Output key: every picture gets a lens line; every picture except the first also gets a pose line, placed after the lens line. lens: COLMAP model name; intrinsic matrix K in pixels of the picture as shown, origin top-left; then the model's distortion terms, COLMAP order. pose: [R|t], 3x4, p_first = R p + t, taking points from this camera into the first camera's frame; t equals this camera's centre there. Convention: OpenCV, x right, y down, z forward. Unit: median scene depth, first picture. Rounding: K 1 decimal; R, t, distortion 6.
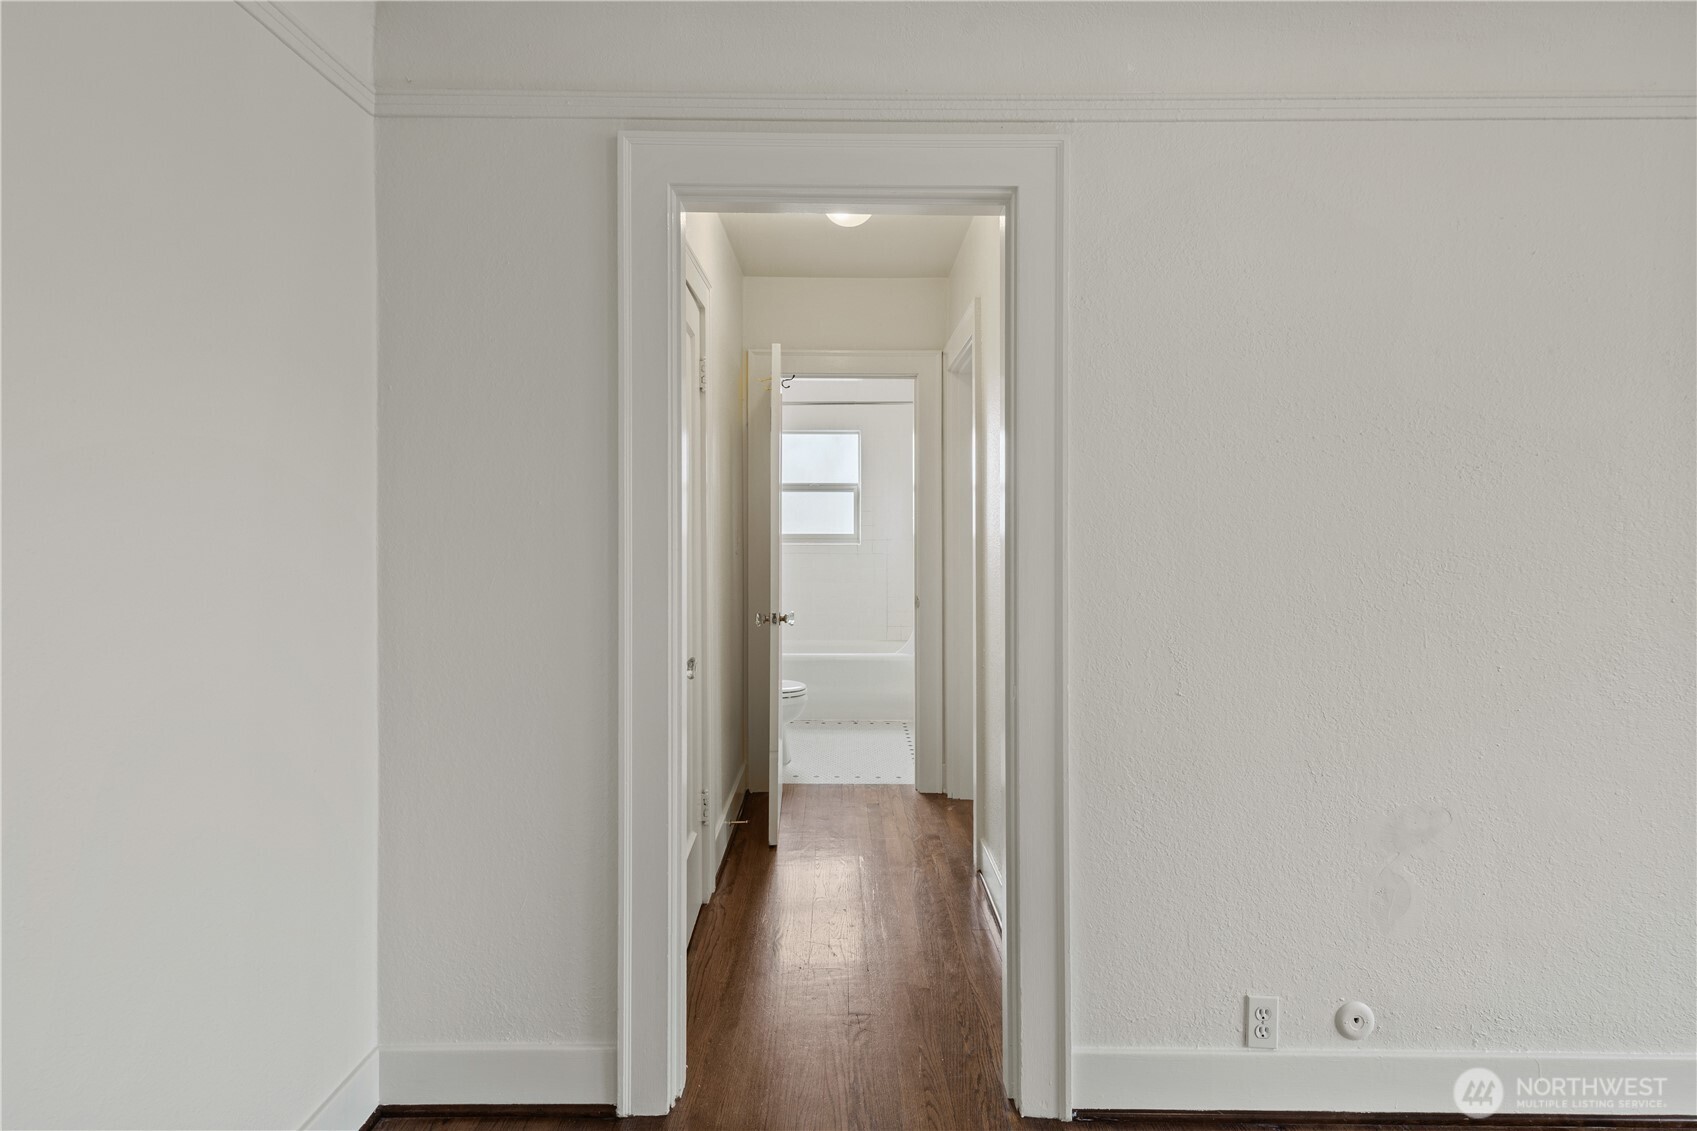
lens RADIAL K [[832.6, 0, 848.5], [0, 832.6, 565.5], [0, 0, 1]] dist [-0.000083, -0.000006]
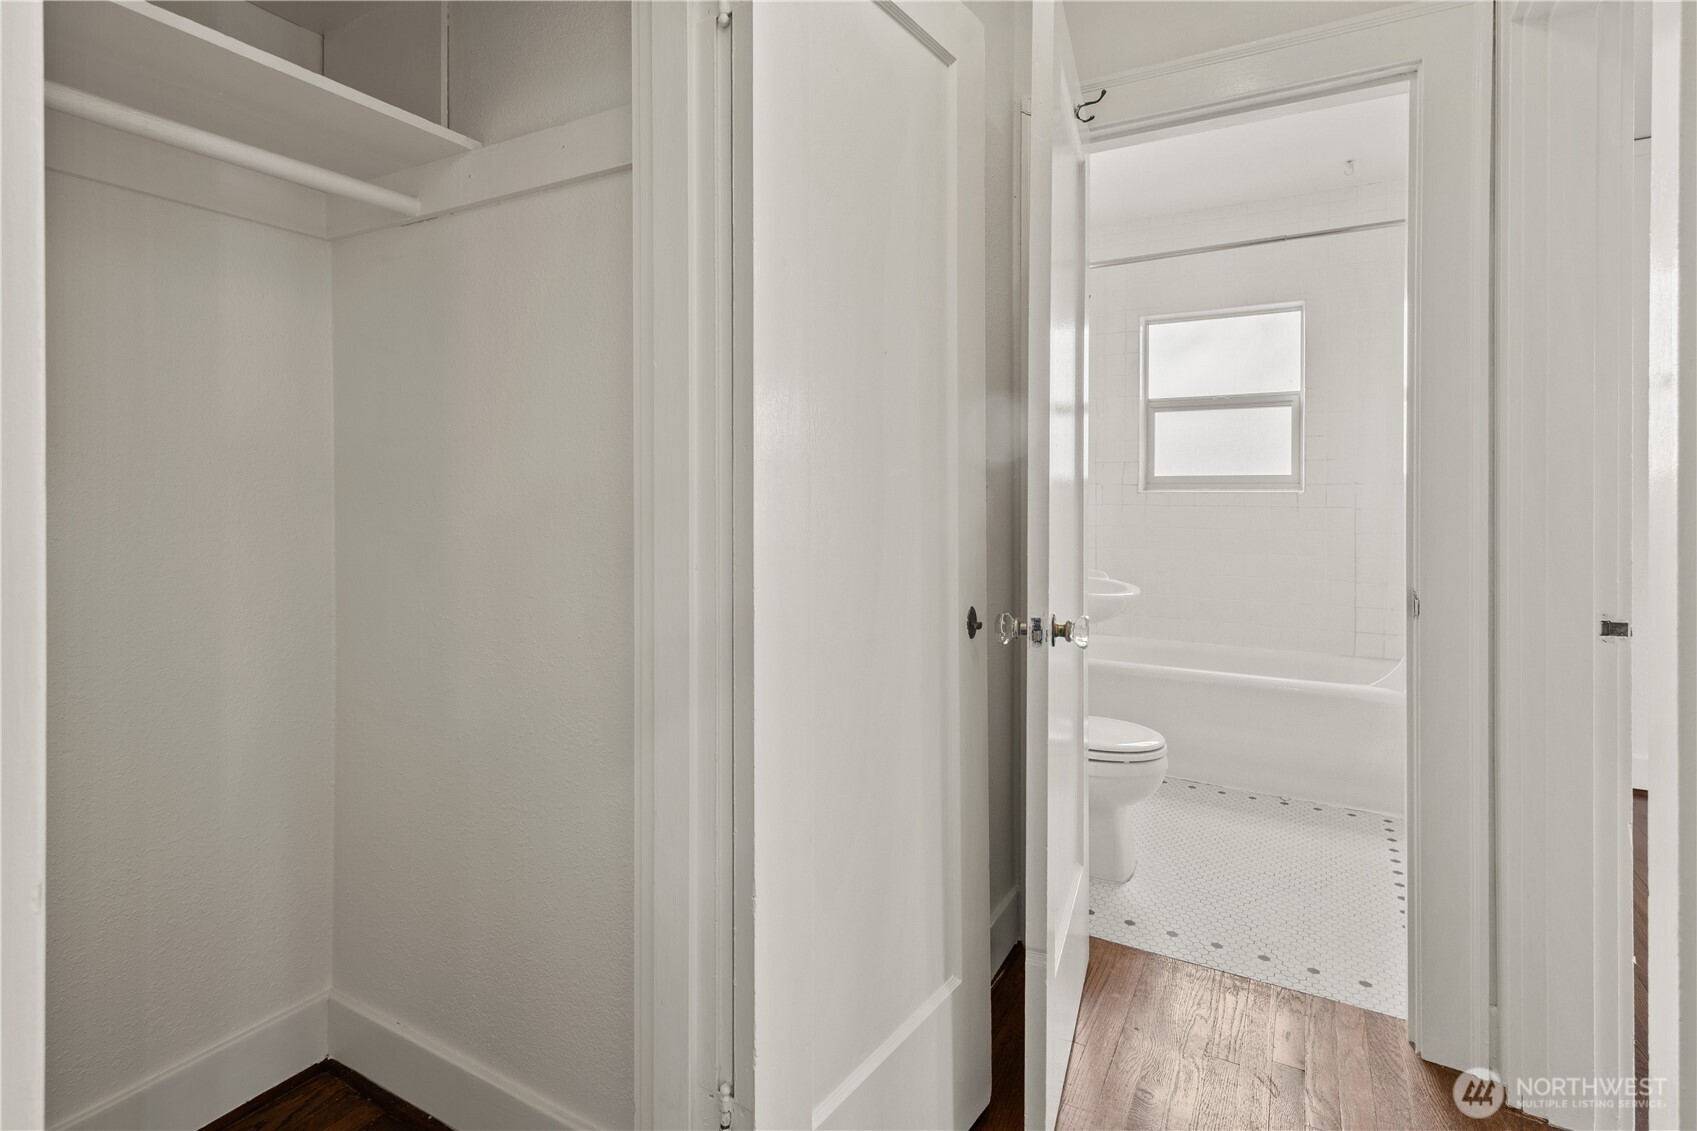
lens RADIAL K [[840.7, 0, 850.5], [0, 840.7, 532.6], [0, 0, 1]] dist [0.002047, 0.000862]
pose [[0.873474, 0.002620, -0.486864, 0.030735], [-0.002584, 0.999996, 0.000745, 0.006650], [0.486864, 0.000607, 0.873477, 0.371537]]
